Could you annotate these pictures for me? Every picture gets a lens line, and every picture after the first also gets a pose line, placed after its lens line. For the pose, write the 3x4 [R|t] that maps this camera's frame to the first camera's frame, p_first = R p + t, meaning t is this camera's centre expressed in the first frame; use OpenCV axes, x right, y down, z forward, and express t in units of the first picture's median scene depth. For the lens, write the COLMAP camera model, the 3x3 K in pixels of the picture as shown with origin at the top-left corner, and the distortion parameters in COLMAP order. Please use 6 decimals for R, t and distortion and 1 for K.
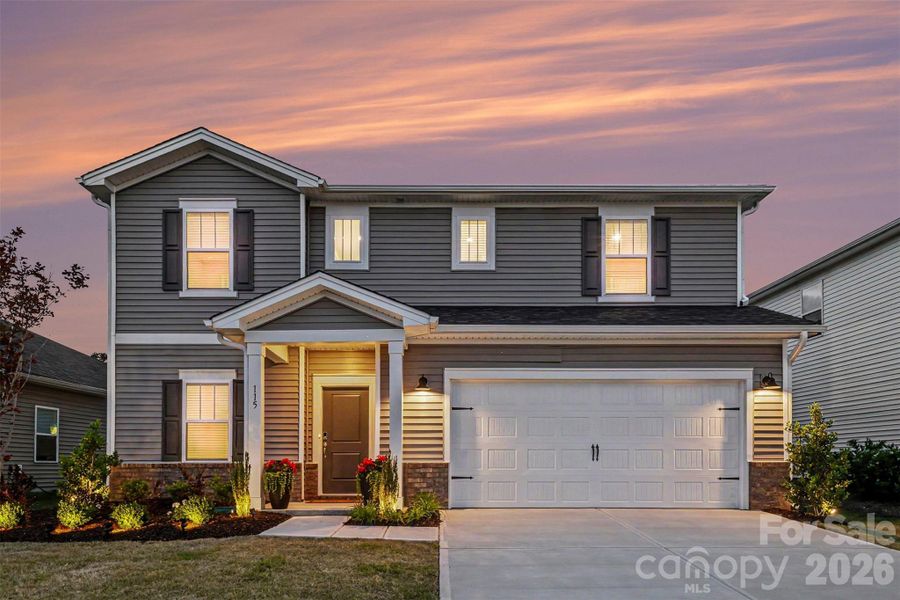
lens RADIAL K [[612.9, 0, 453.0], [0, 612.9, 344.9], [0, 0, 1]] dist [0.038588, 0.000558]
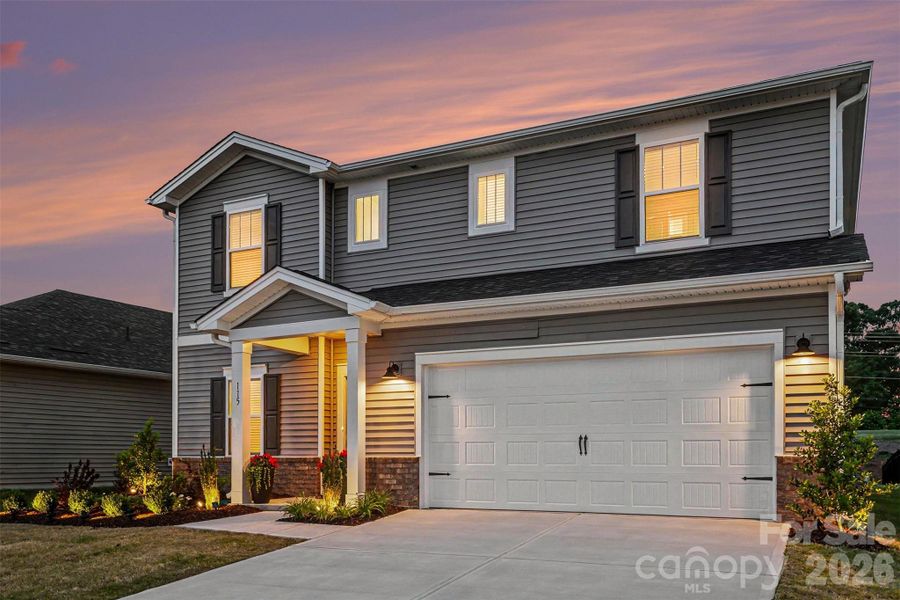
lens RADIAL K [[758.5, 0, 450.0], [0, 758.5, 300.0], [0, 0, 1]] dist [0.033000, 0.001500]
pose [[0.894950, -0.089980, -0.436999, 0.456980], [0.086283, 0.995867, -0.028352, -0.003499], [0.437744, -0.012332, 0.899015, 0.010935]]
